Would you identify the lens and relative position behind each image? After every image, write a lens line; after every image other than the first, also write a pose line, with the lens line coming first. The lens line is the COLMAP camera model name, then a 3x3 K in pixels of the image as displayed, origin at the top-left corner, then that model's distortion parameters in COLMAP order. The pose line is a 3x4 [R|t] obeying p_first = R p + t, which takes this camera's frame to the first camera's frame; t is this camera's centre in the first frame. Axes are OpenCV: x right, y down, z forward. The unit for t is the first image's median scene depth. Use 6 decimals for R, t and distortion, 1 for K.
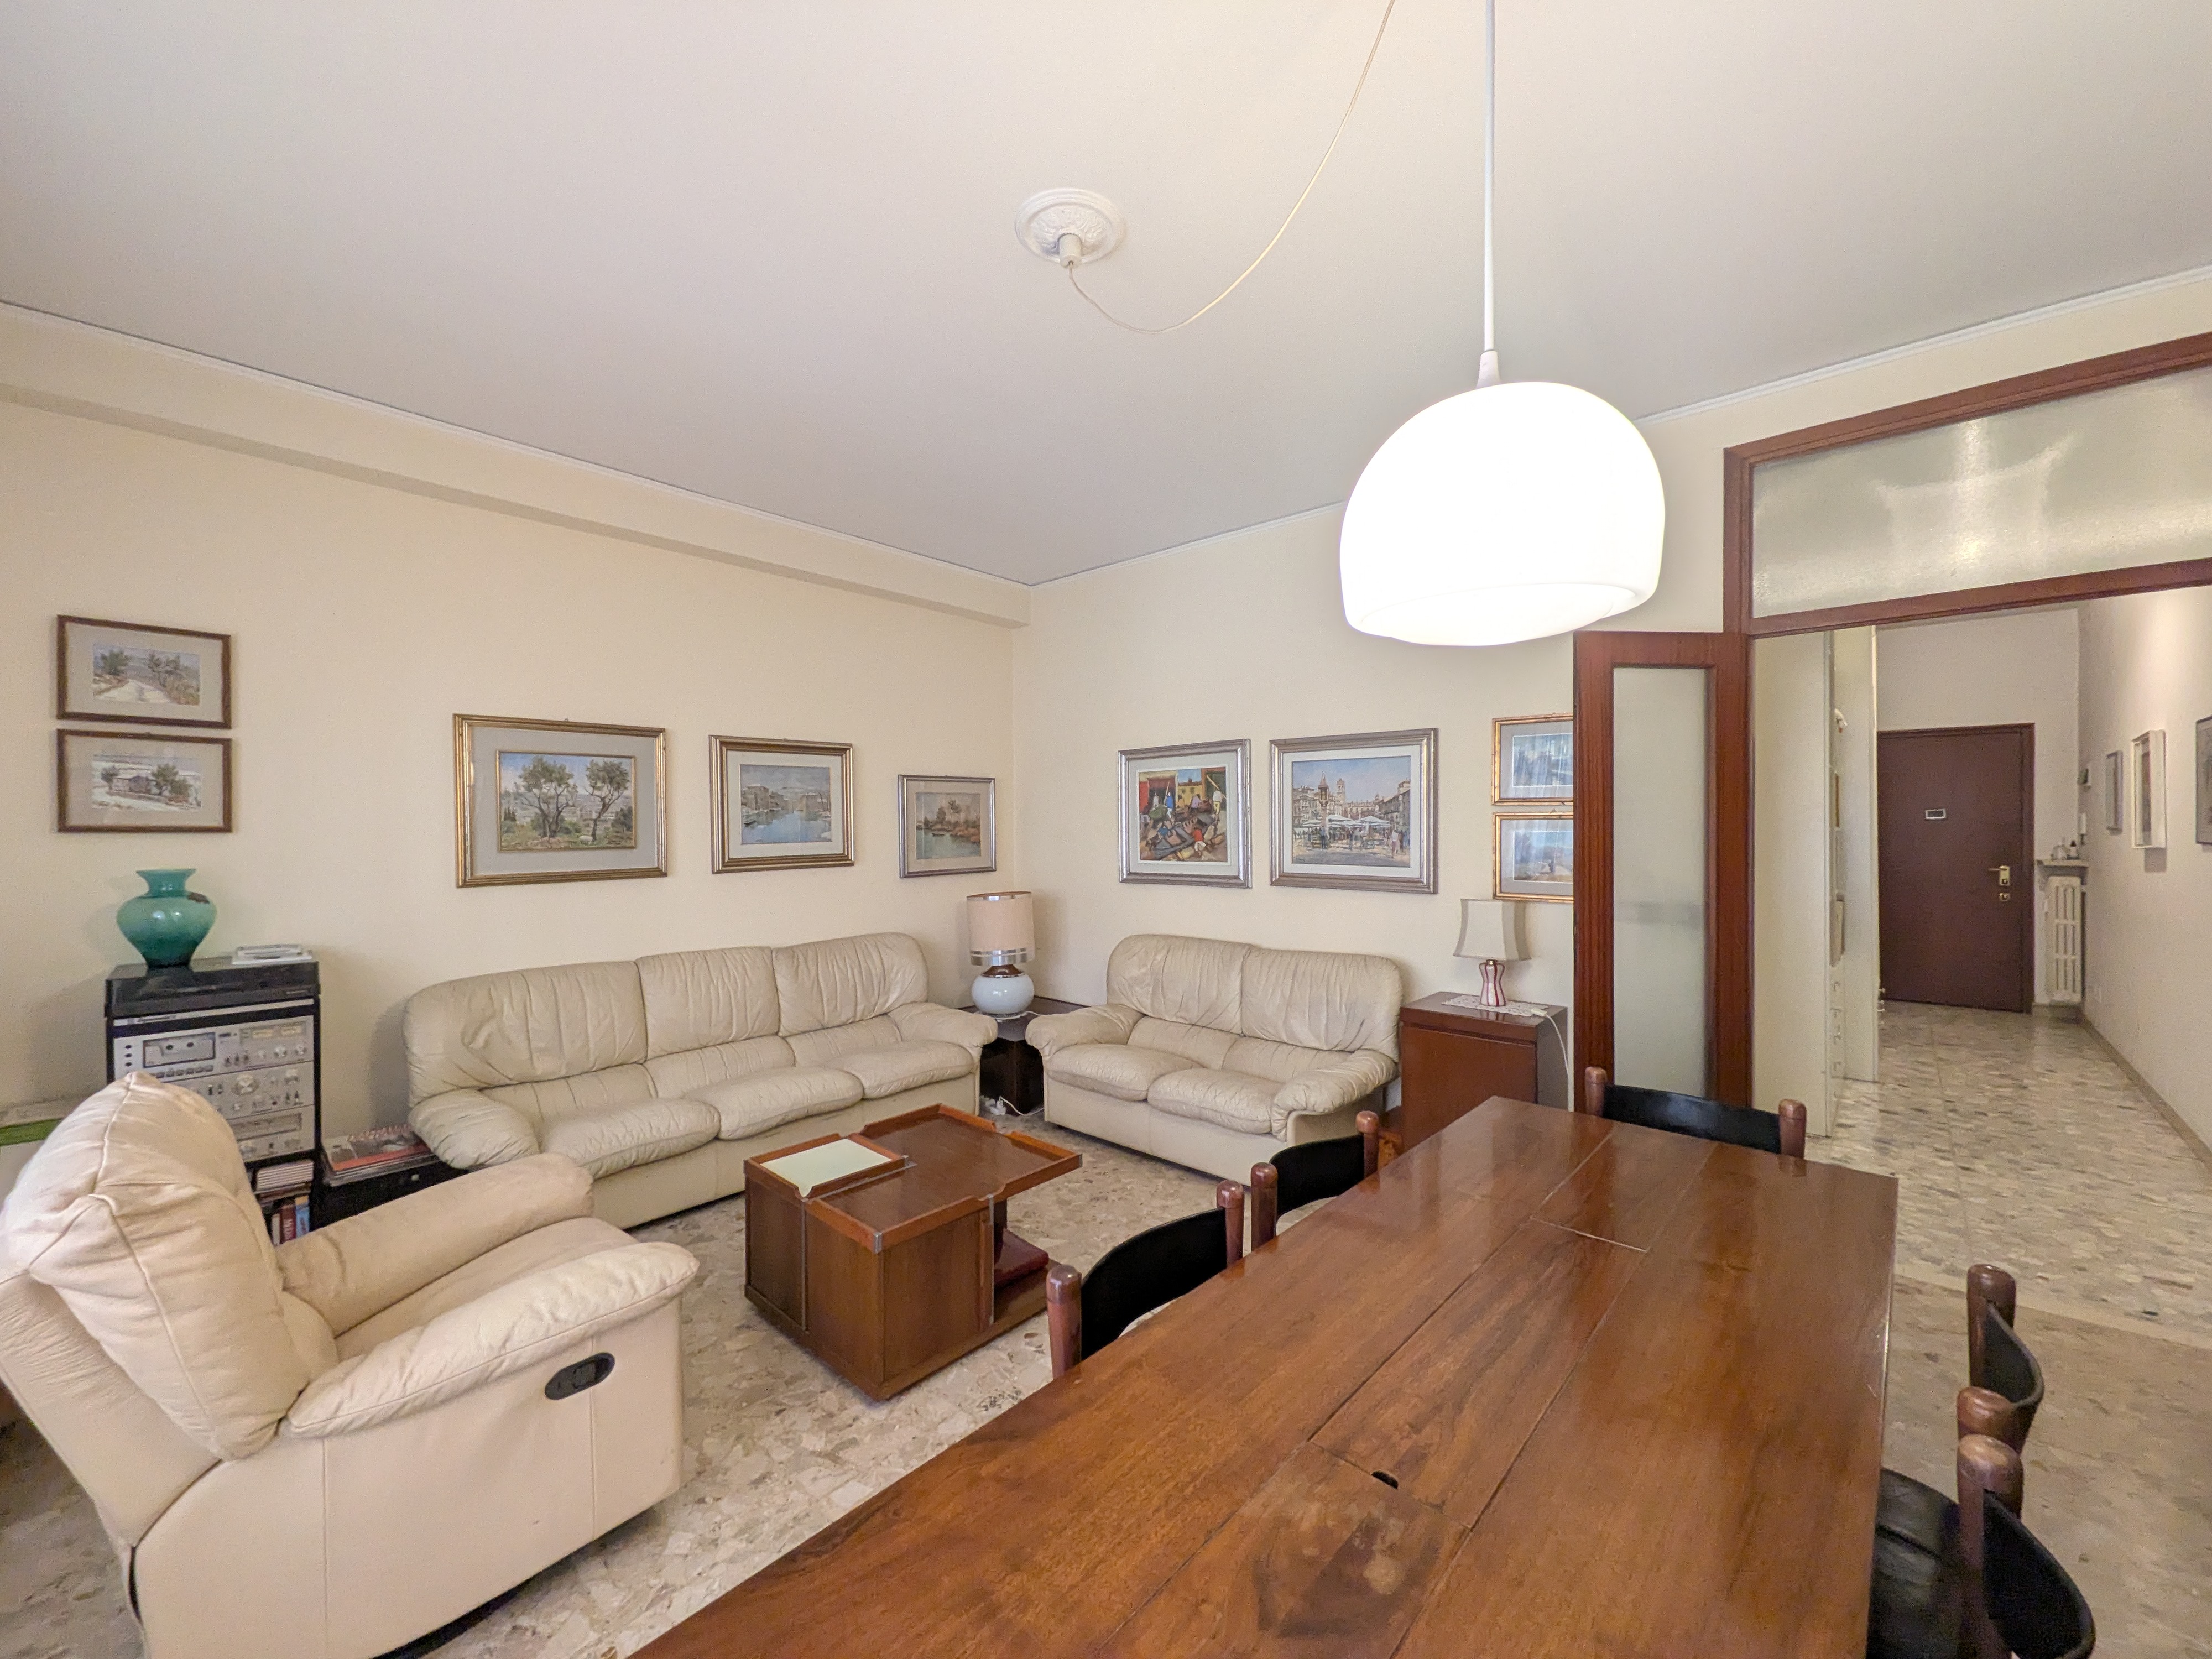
lens RADIAL K [[872.5, 0, 1107.0], [0, 872.5, 822.1], [0, 0, 1]] dist [0.007066, -0.001508]
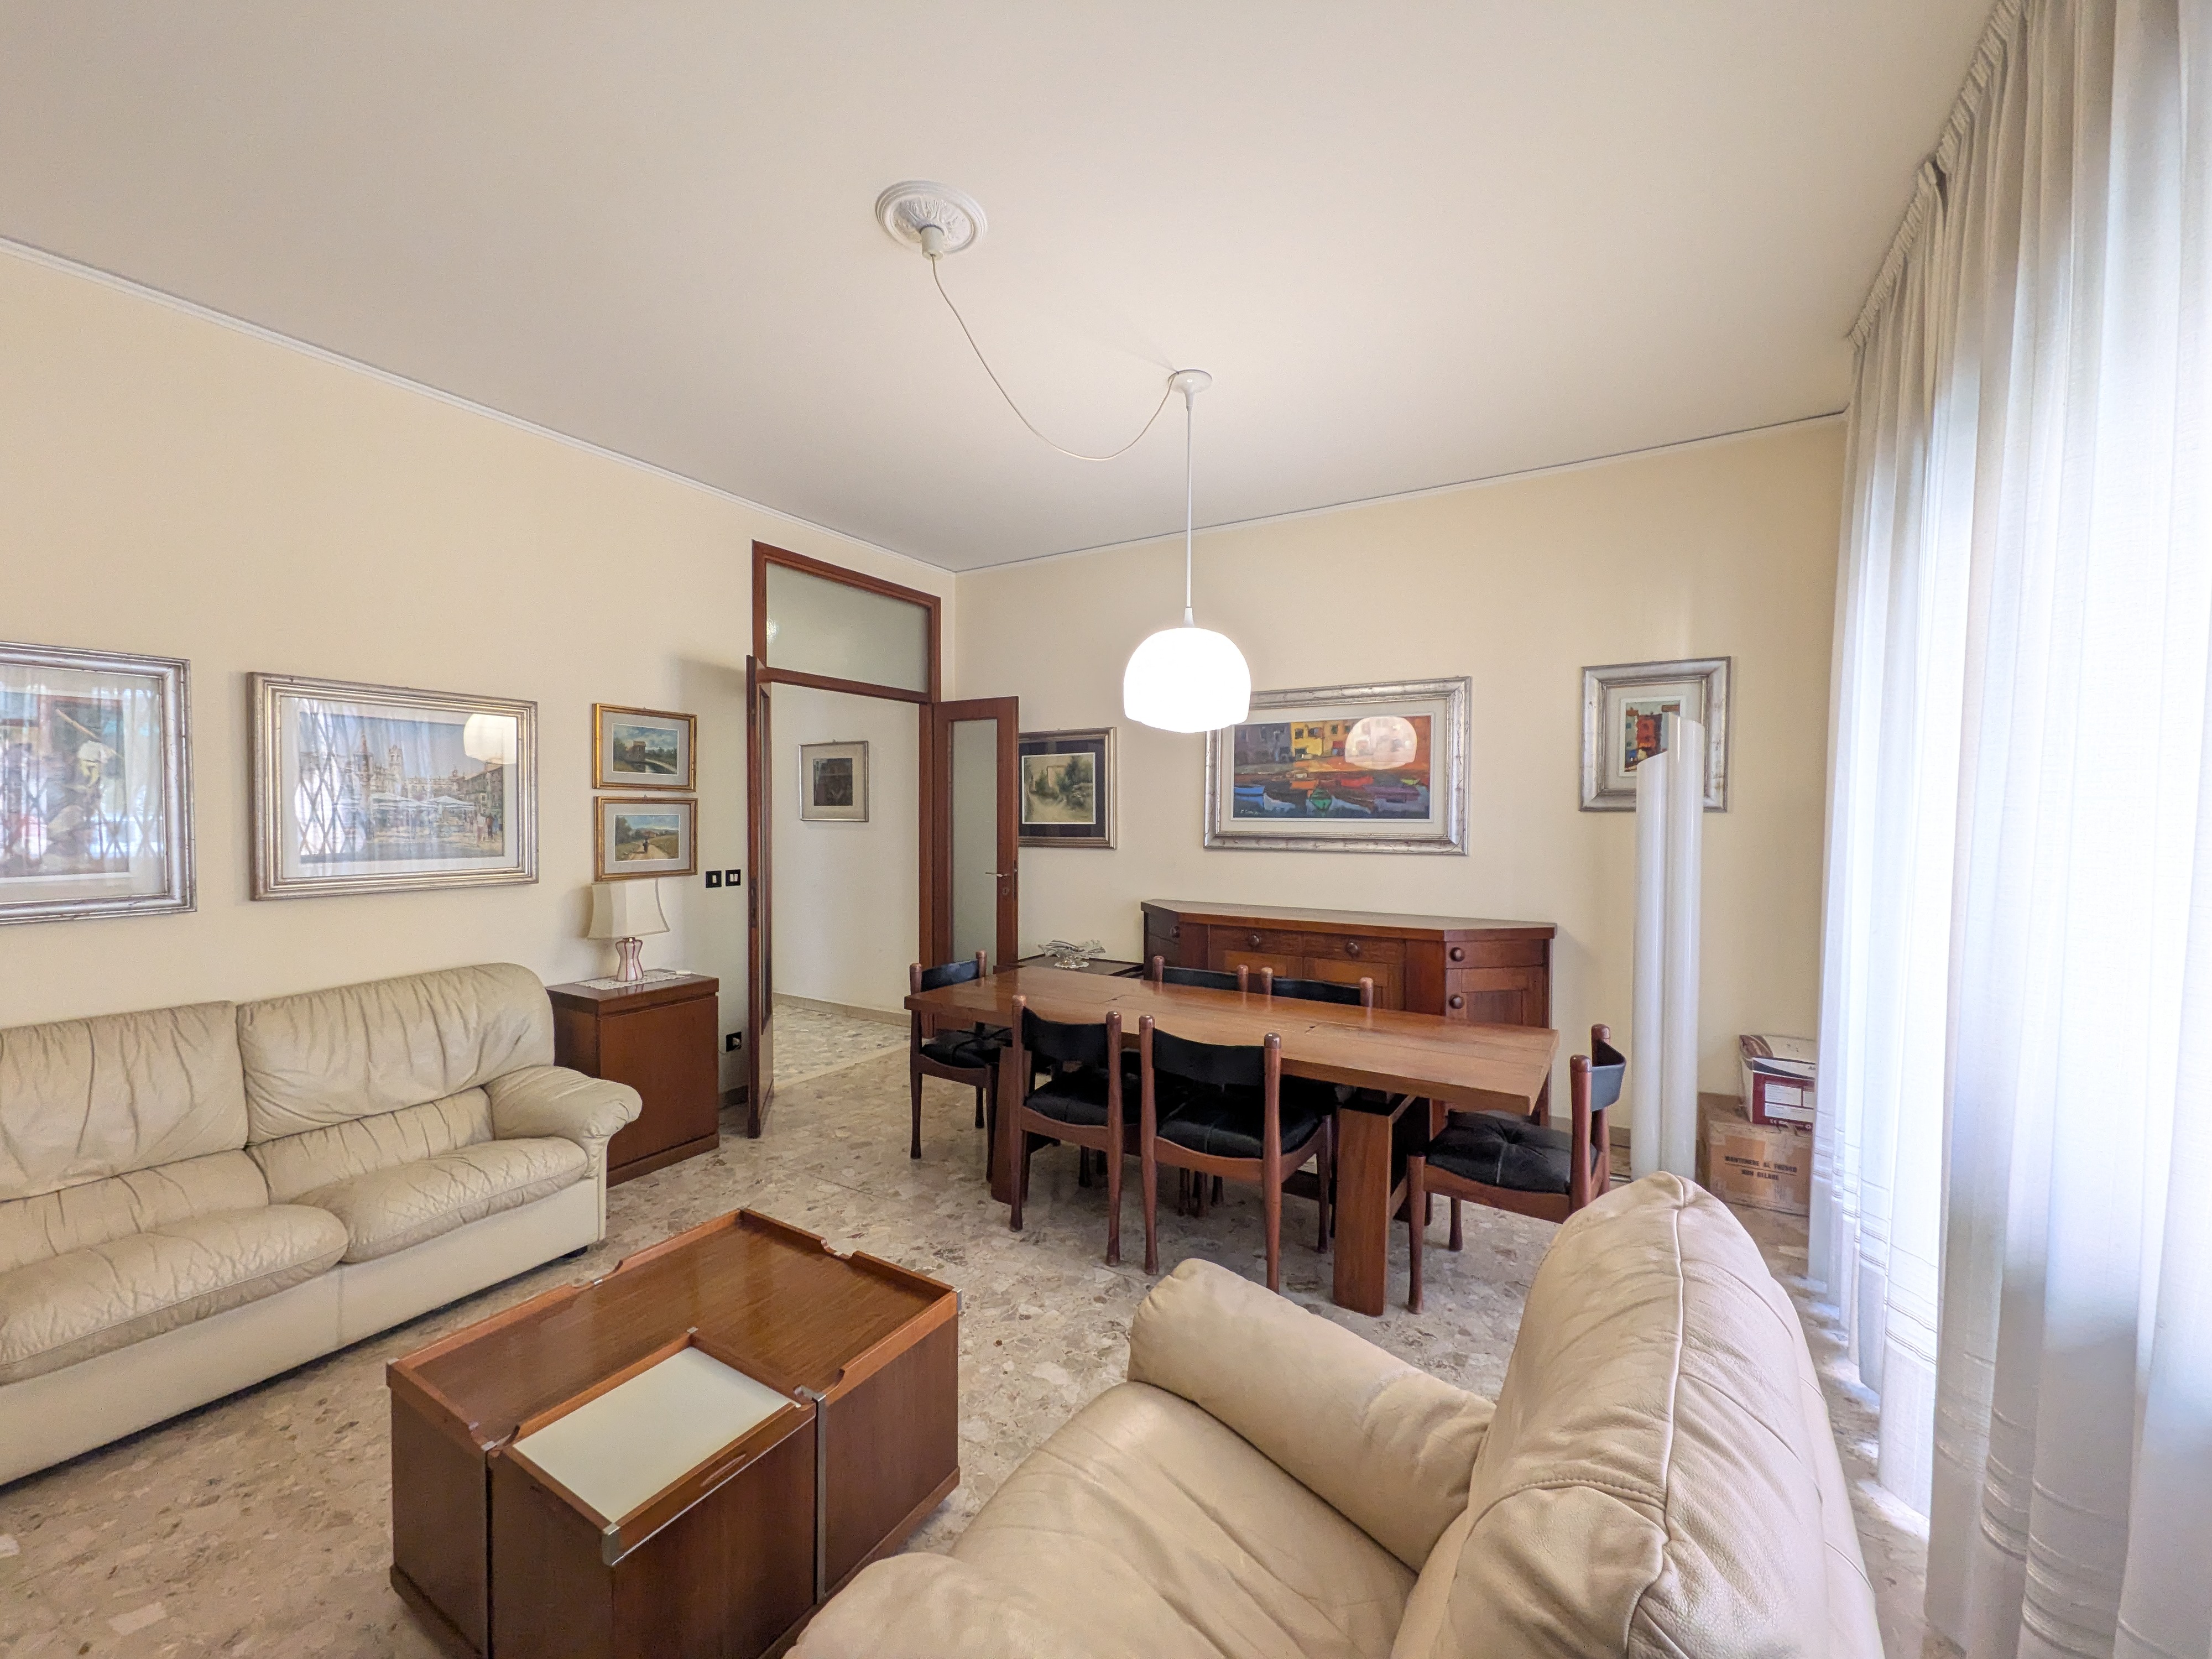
lens RADIAL K [[872.5, 0, 1102.8], [0, 872.5, 836.9], [0, 0, 1]] dist [0.007066, -0.001508]
pose [[-0.188999, -0.023236, 0.981702, -1.498453], [0.001035, 0.999715, 0.023862, 0.029666], [-0.981977, 0.005526, -0.188921, 1.393699]]
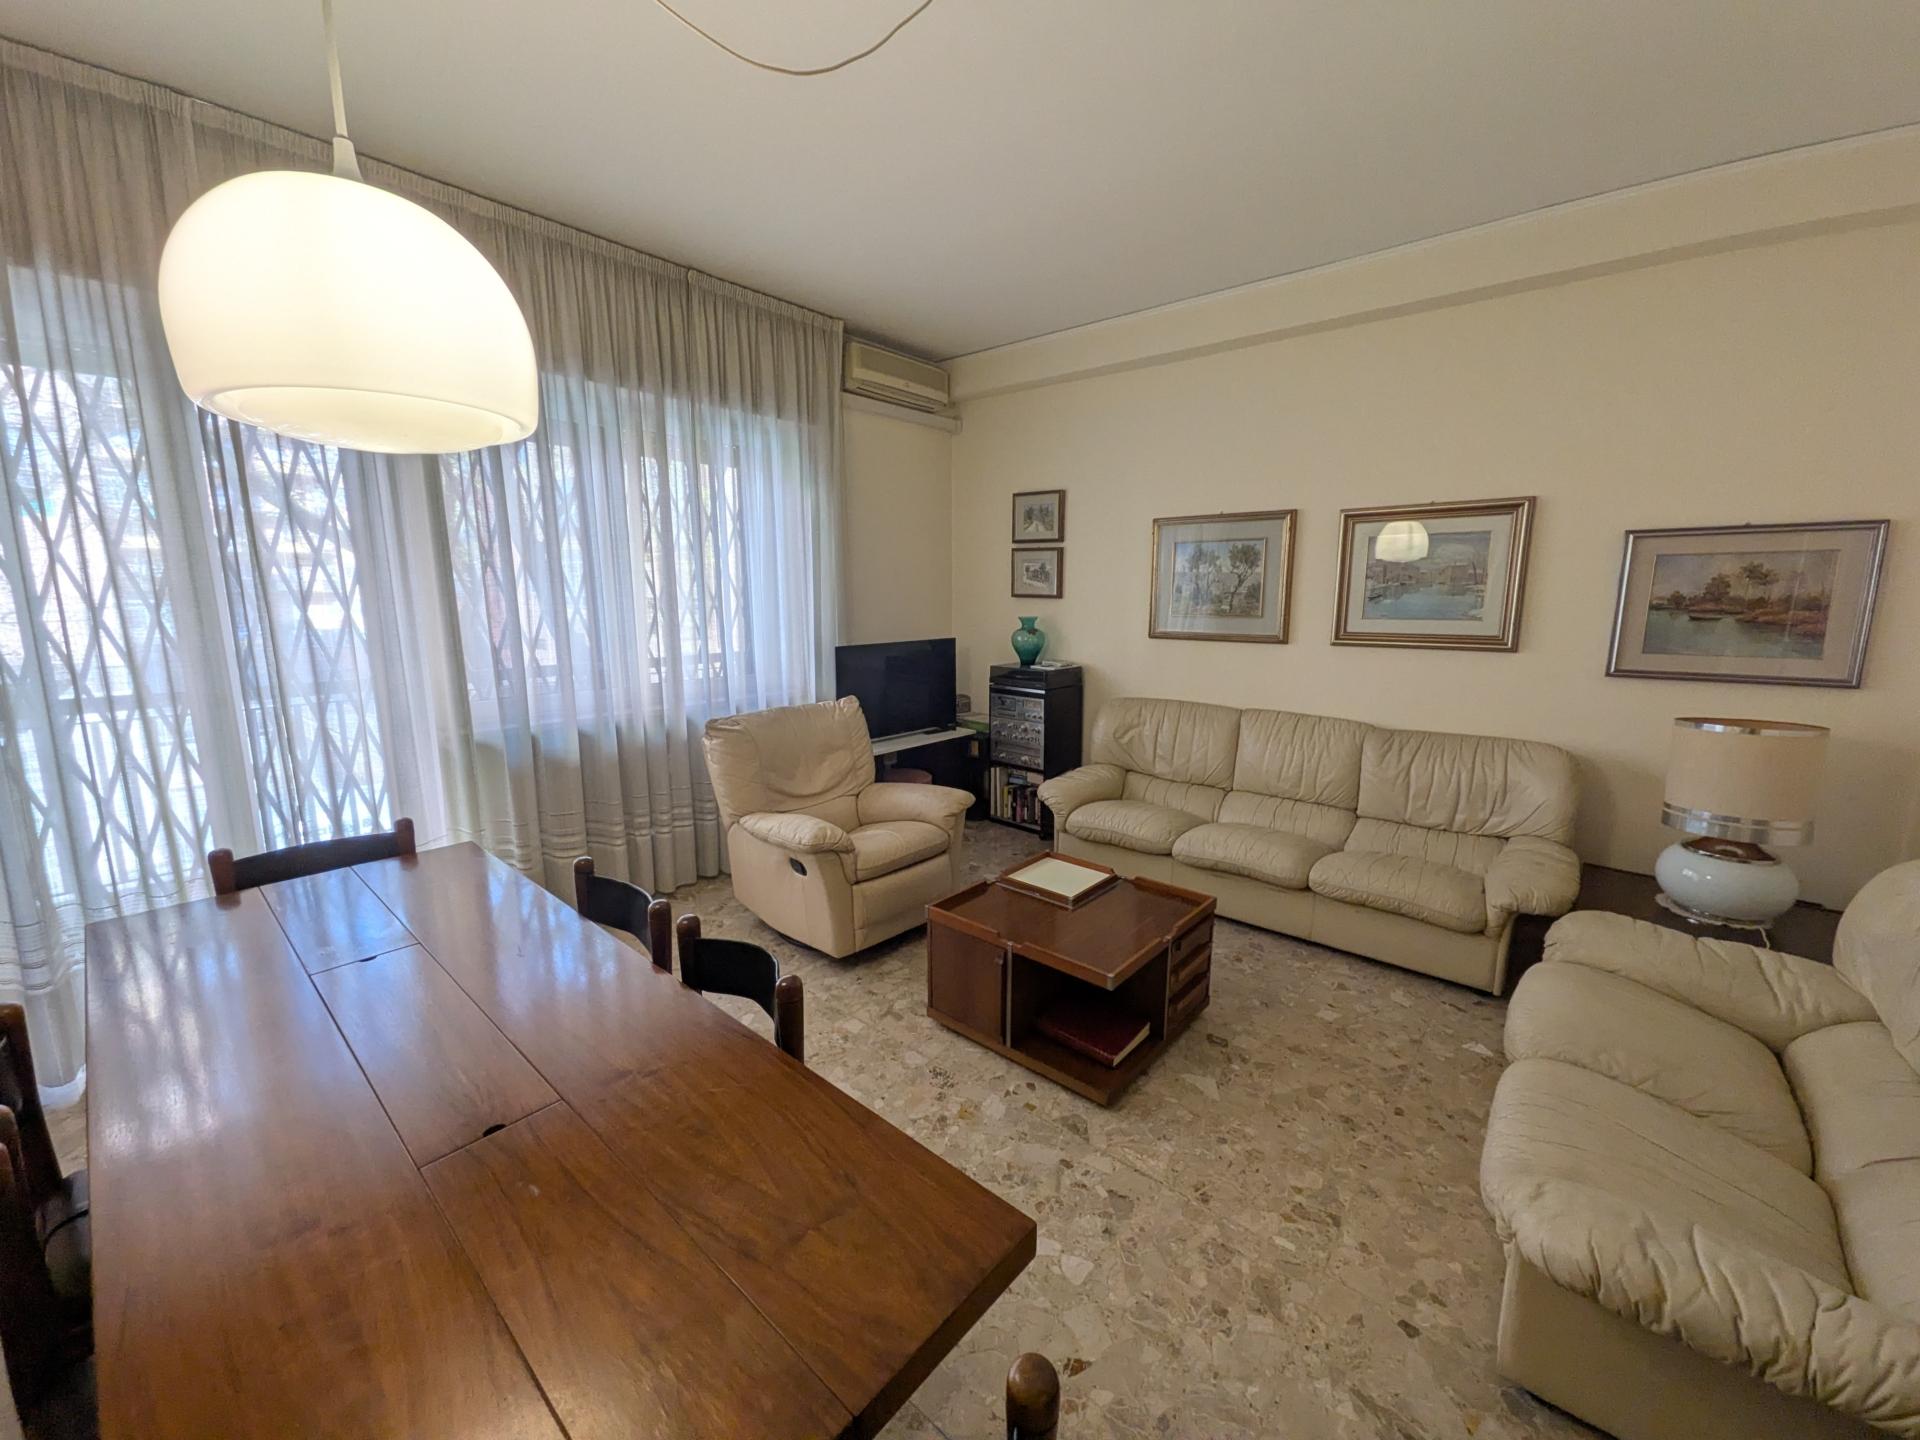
lens RADIAL K [[757.3, 0, 963.3], [0, 757.3, 716.5], [0, 0, 1]] dist [0.007066, -0.001508]
pose [[0.023816, 0.177105, -0.983904, 0.483371], [0.002356, 0.984170, 0.177210, -0.020799], [0.999714, -0.006539, 0.023021, 0.573859]]
